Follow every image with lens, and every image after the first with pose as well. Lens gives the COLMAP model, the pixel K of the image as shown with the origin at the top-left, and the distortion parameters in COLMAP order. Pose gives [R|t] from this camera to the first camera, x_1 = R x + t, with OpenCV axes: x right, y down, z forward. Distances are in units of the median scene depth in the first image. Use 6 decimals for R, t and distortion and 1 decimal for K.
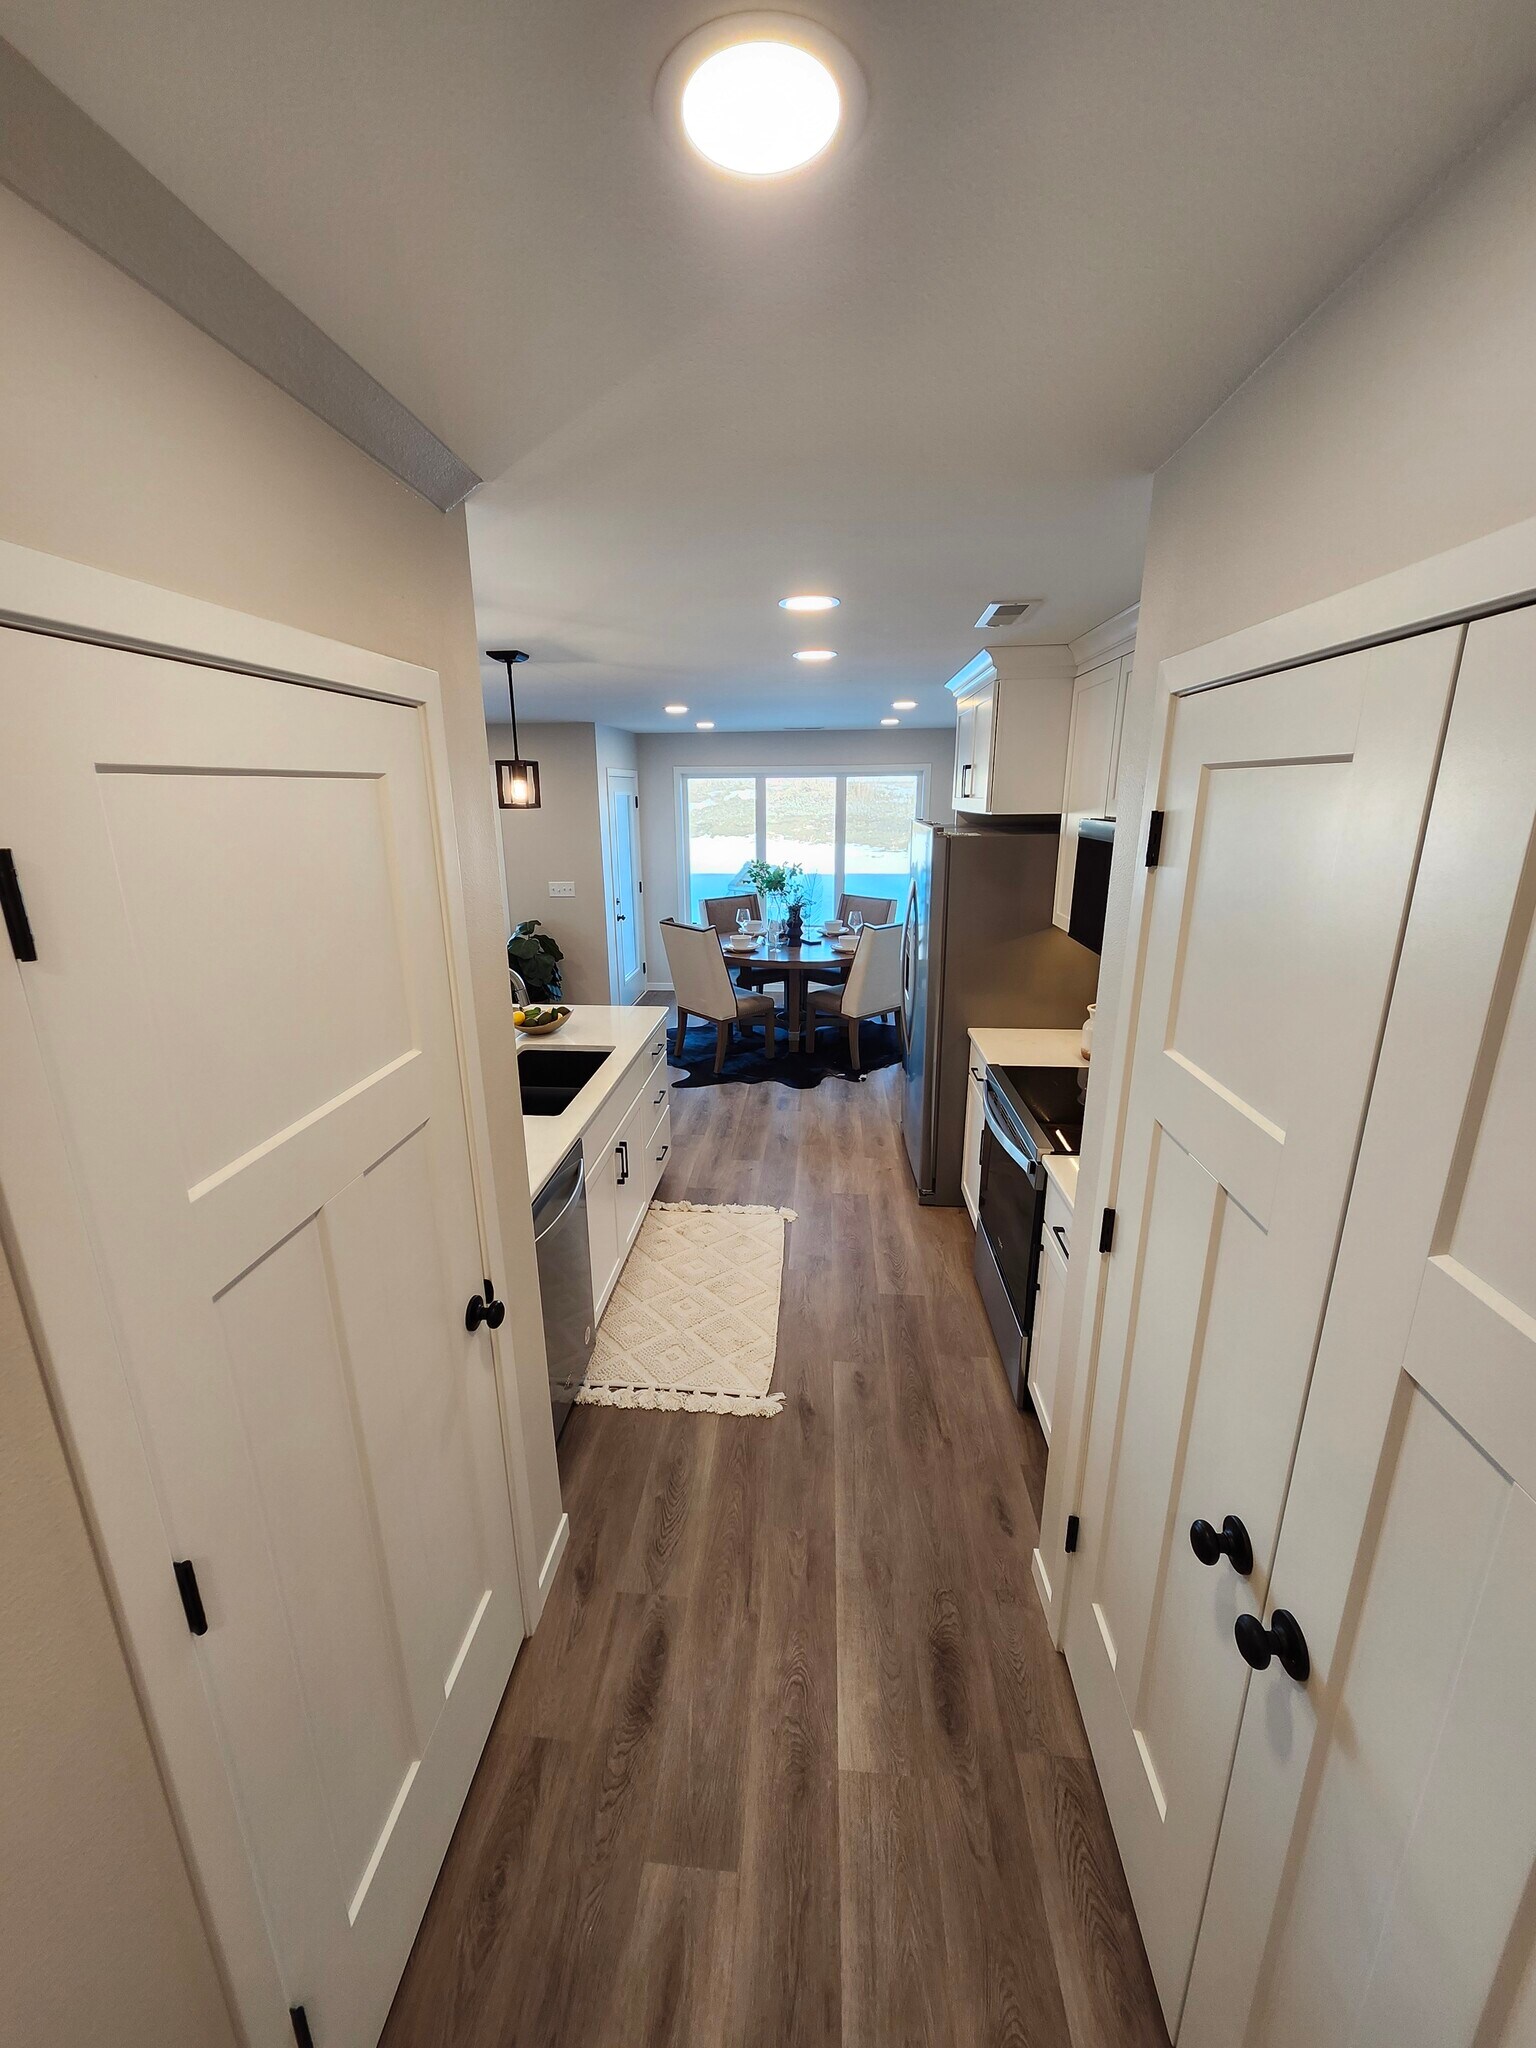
lens RADIAL K [[809.1, 0, 758.7], [0, 809.1, 1014.2], [0, 0, 1]] dist [0.000890, 0.000367]
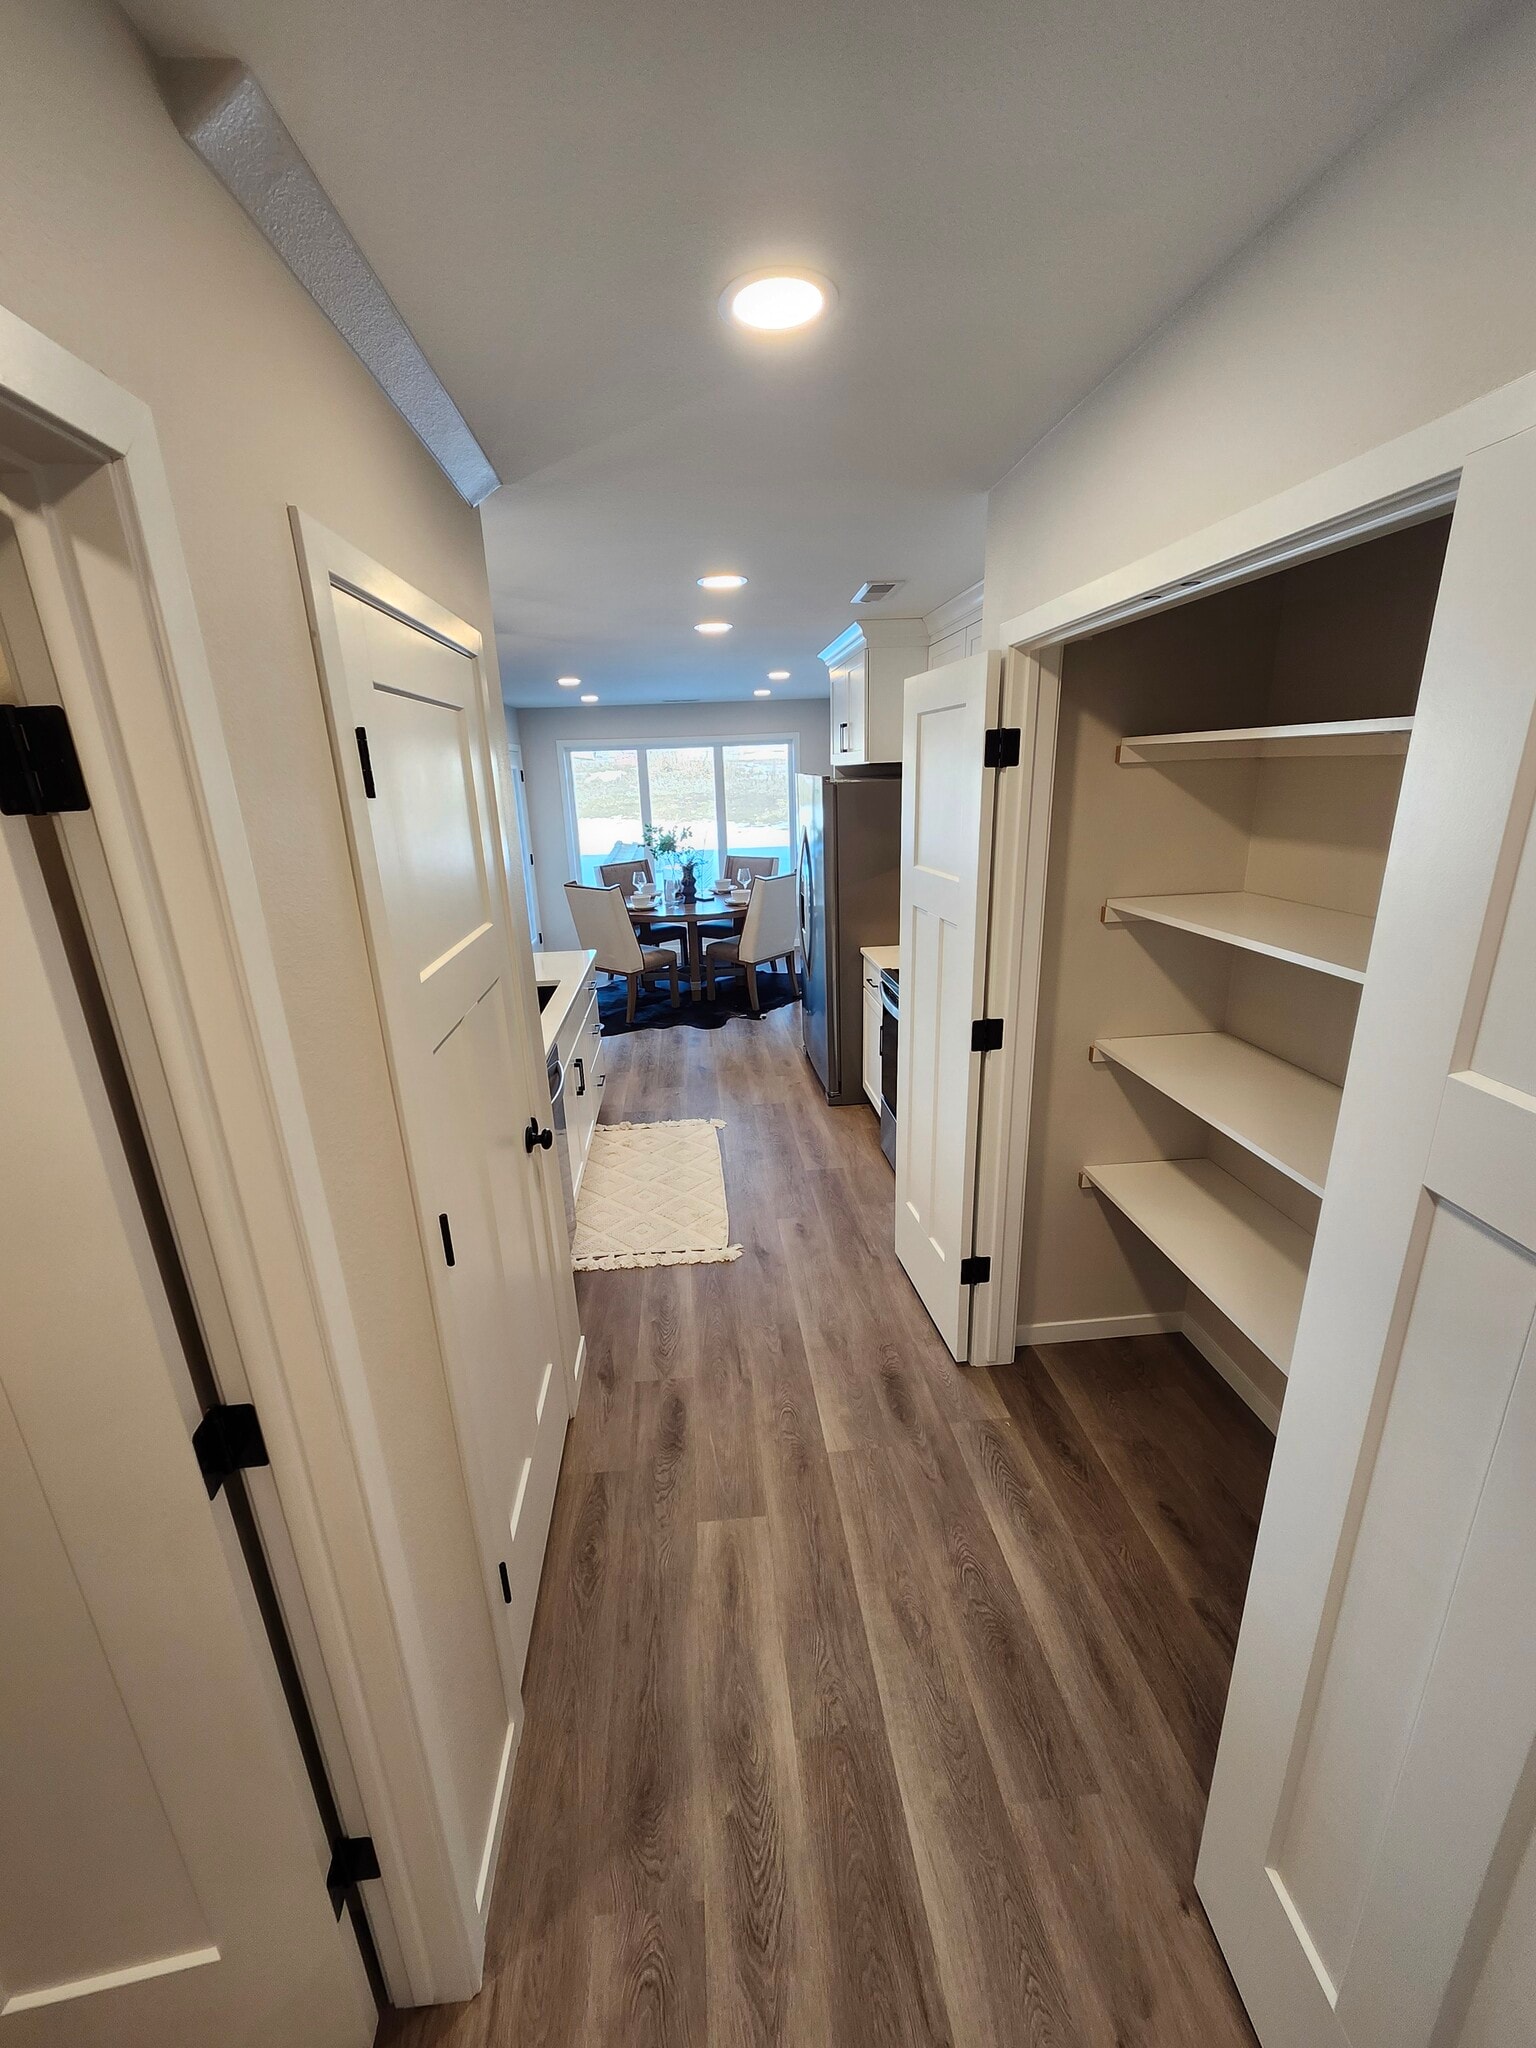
lens RADIAL K [[814.1, 0, 752.9], [0, 814.1, 1021.1], [0, 0, 1]] dist [0.000398, 0.000056]
pose [[0.985474, -0.074863, 0.152436, -0.098263], [0.071111, 0.997019, 0.029926, 0.089386], [-0.154222, -0.018651, 0.987860, -0.174327]]
